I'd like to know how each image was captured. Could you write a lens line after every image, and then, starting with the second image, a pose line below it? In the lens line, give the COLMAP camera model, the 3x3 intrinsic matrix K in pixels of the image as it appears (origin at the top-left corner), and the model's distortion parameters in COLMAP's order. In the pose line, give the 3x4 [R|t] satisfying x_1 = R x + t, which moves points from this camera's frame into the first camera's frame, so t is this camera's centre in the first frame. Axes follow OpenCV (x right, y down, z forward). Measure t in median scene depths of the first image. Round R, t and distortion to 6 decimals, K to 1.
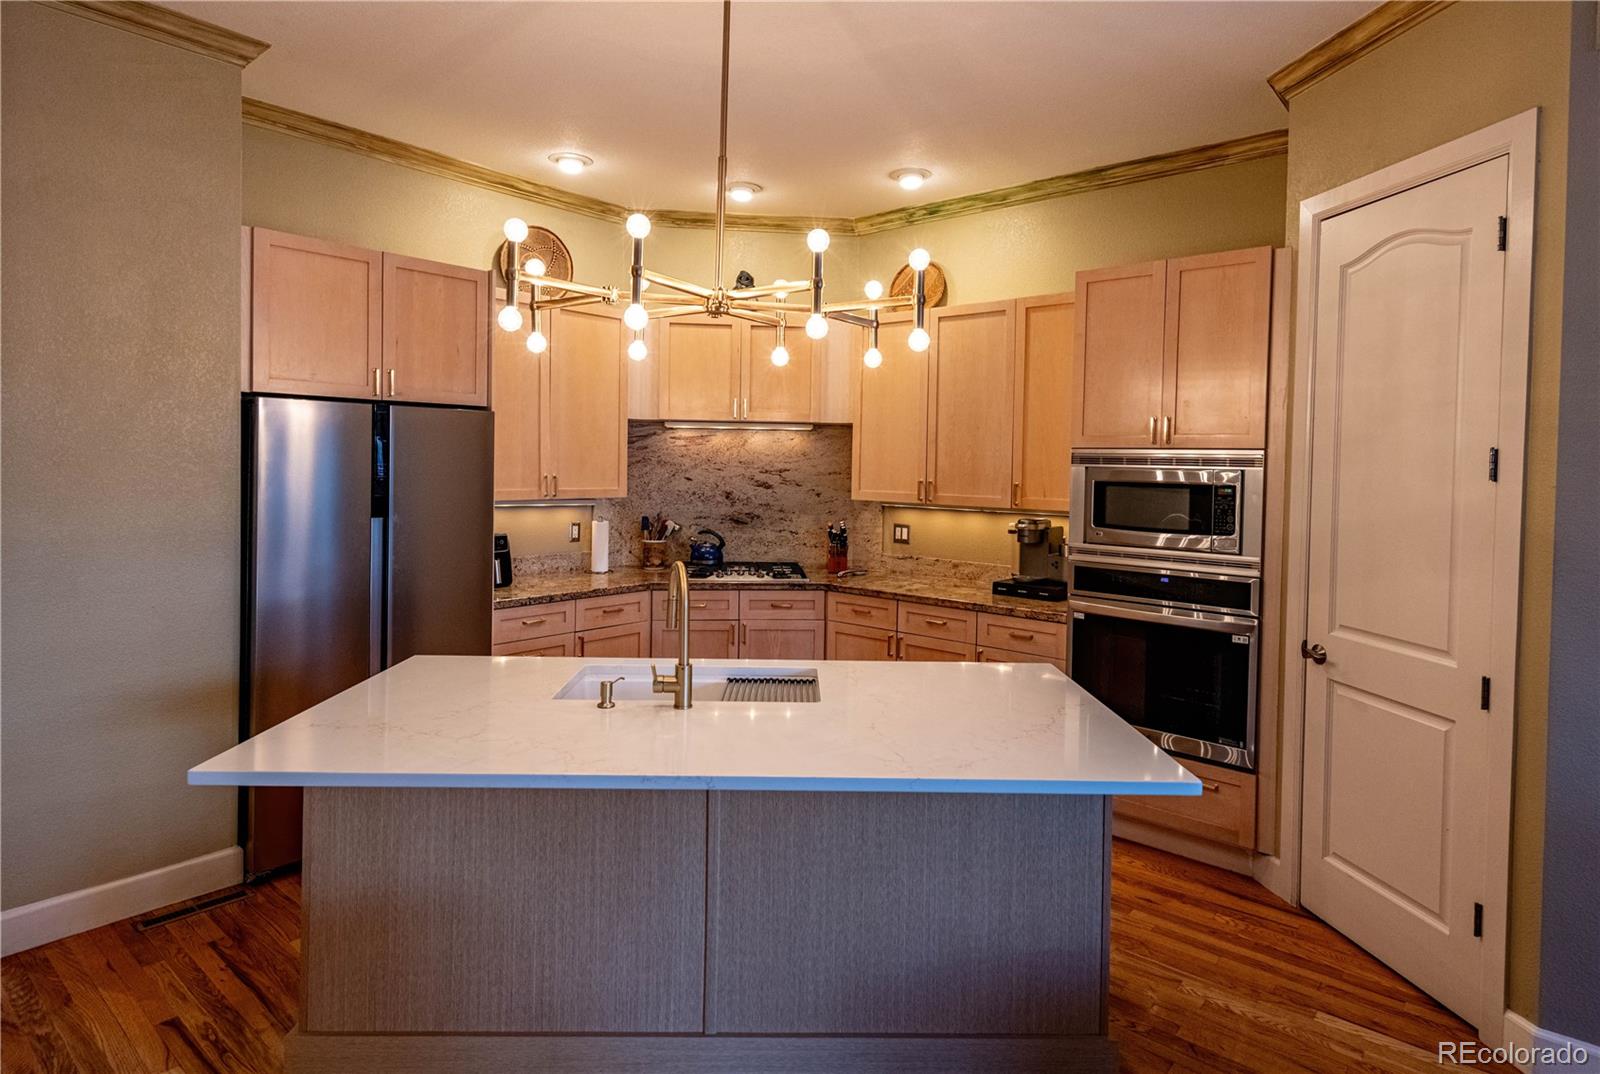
lens RADIAL K [[877.0, 0, 797.8], [0, 877.0, 473.0], [0, 0, 1]] dist [0.001728, -0.000032]
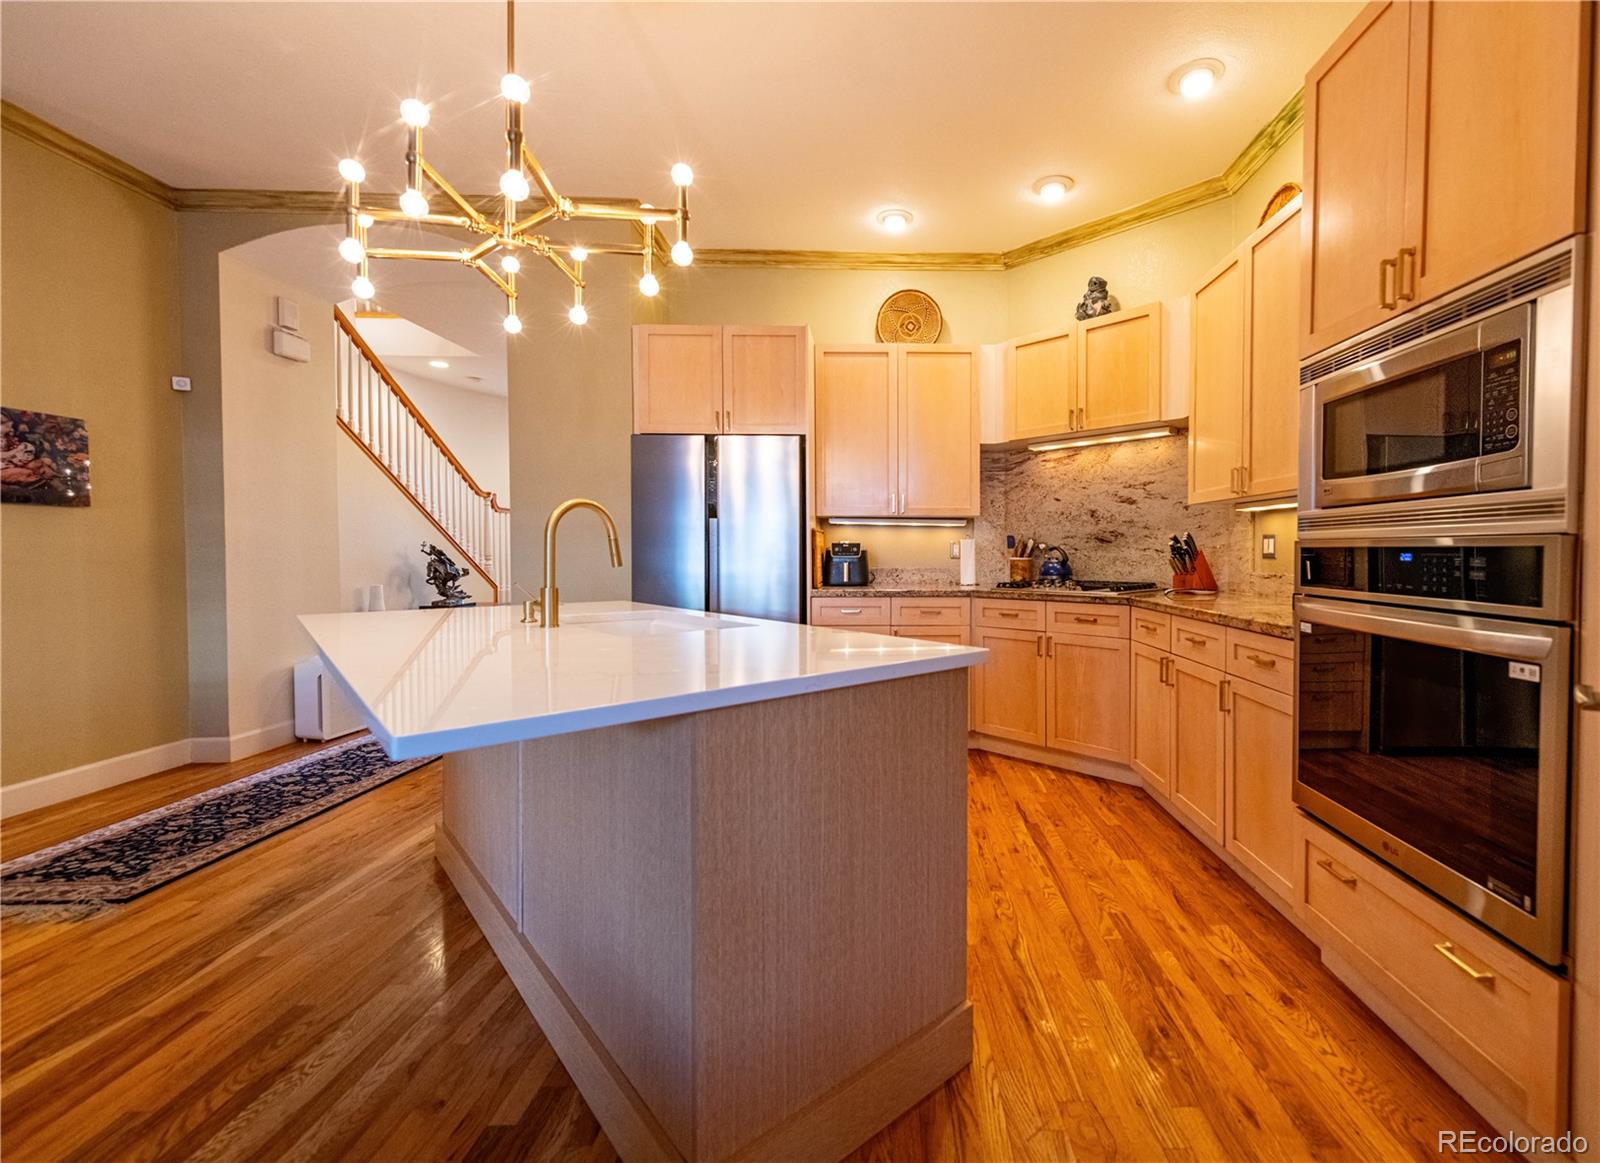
lens RADIAL K [[689.4, 0, 899.1], [0, 689.4, 569.2], [0, 0, 1]] dist [0.000728, -0.000858]
pose [[0.672556, 0.000695, -0.740046, 0.370488], [0.003397, 0.999986, 0.004026, 0.090060], [0.740038, -0.005221, 0.672545, 0.349057]]
